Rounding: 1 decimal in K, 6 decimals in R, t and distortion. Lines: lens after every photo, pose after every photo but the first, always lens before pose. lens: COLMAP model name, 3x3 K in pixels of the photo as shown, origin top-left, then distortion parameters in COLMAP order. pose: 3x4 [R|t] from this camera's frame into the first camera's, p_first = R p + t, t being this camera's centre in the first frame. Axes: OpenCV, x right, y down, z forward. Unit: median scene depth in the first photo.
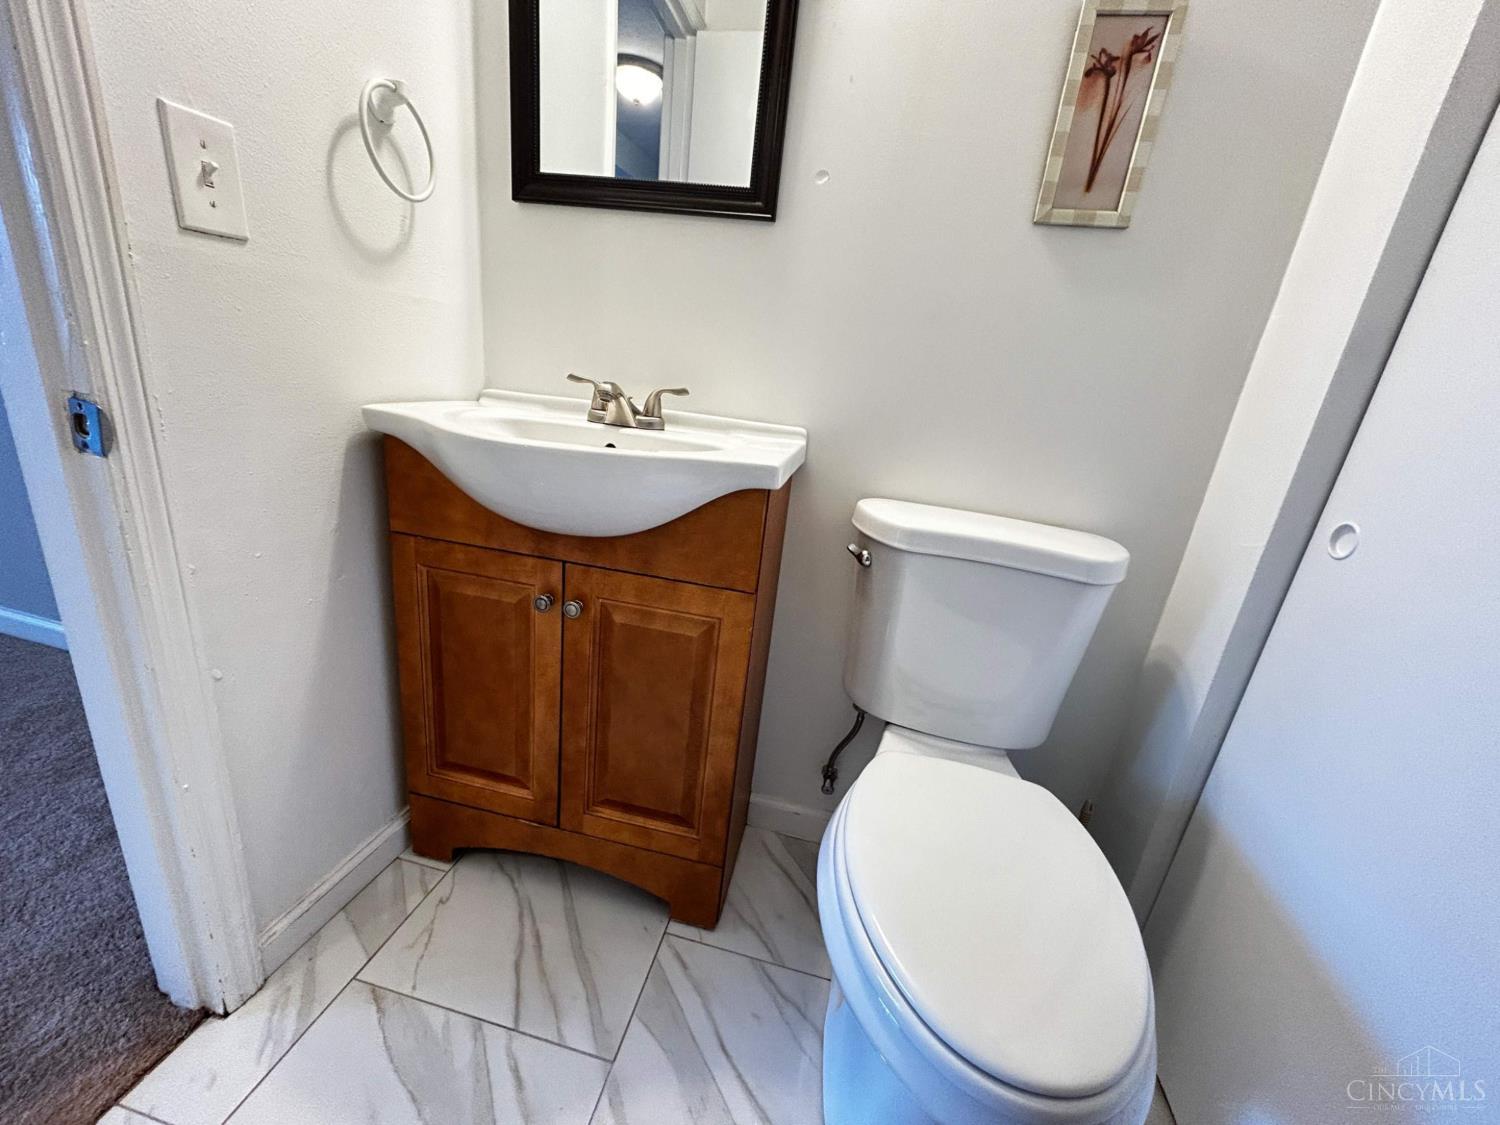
lens RADIAL K [[603.9, 0, 754.5], [0, 603.9, 562.3], [0, 0, 1]] dist [0.013751, 0.000660]
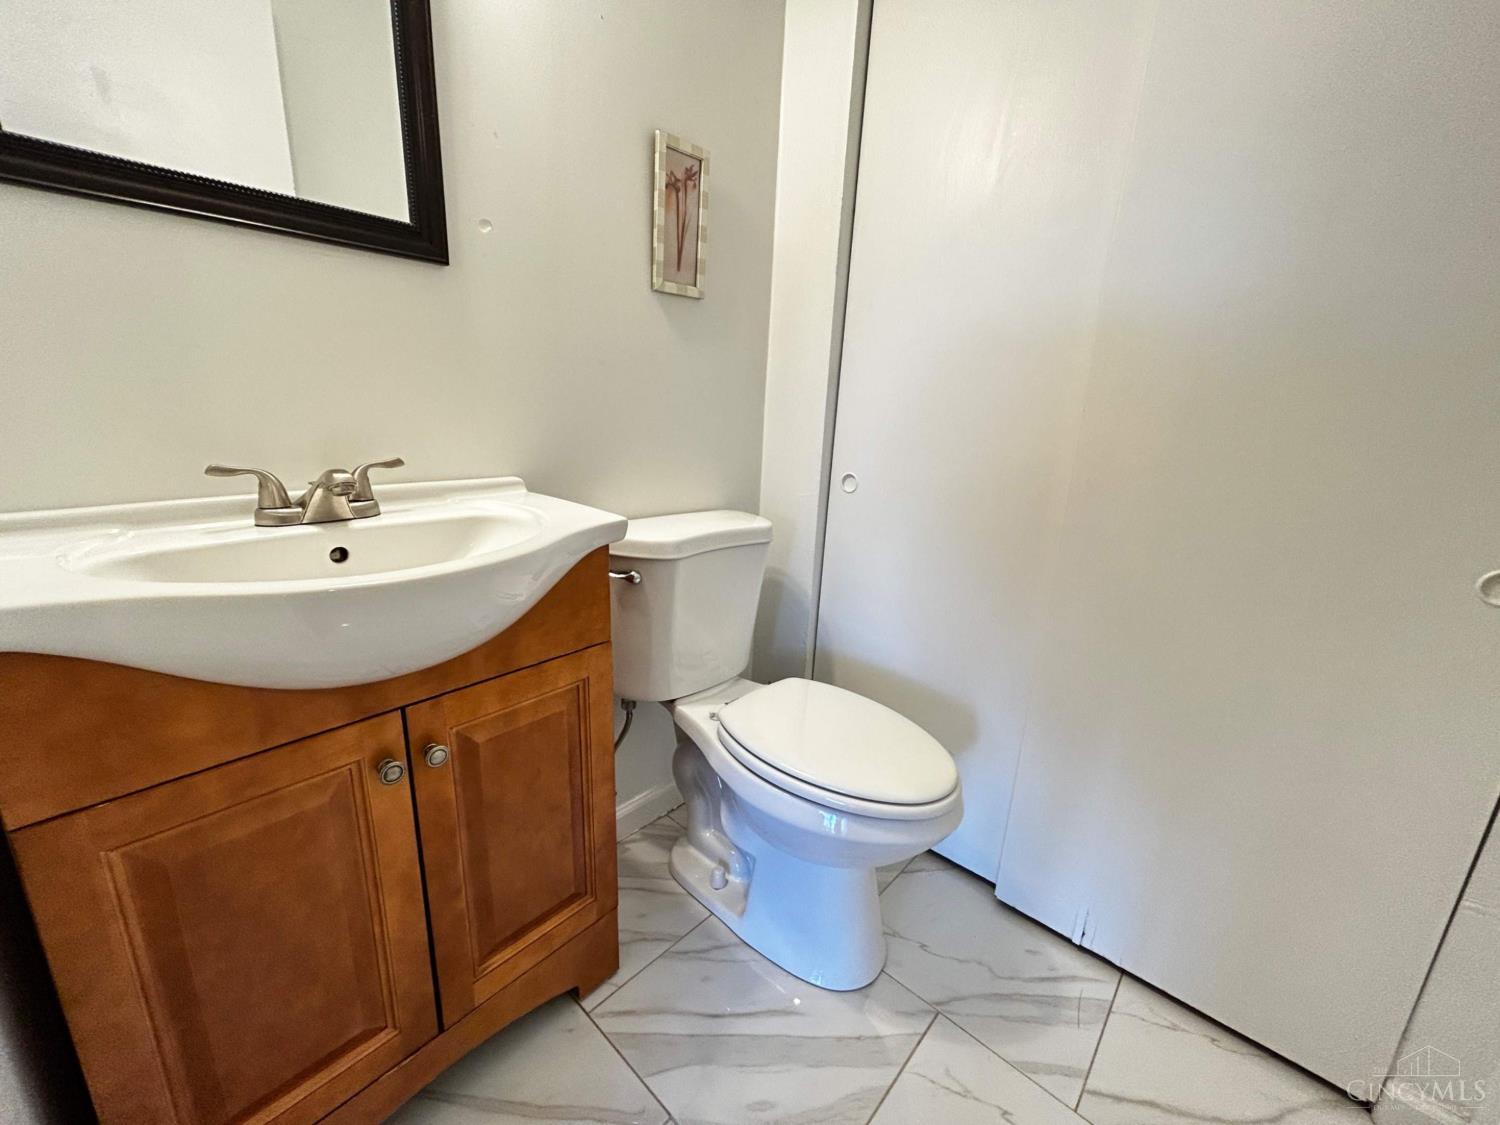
lens RADIAL K [[603.9, 0, 750.1], [0, 603.9, 562.9], [0, 0, 1]] dist [0.013751, 0.000660]
pose [[0.513865, -0.309082, 0.800257, -0.641671], [0.276591, 0.942717, 0.186498, -0.194499], [-0.812059, 0.125509, 0.569919, 0.172398]]
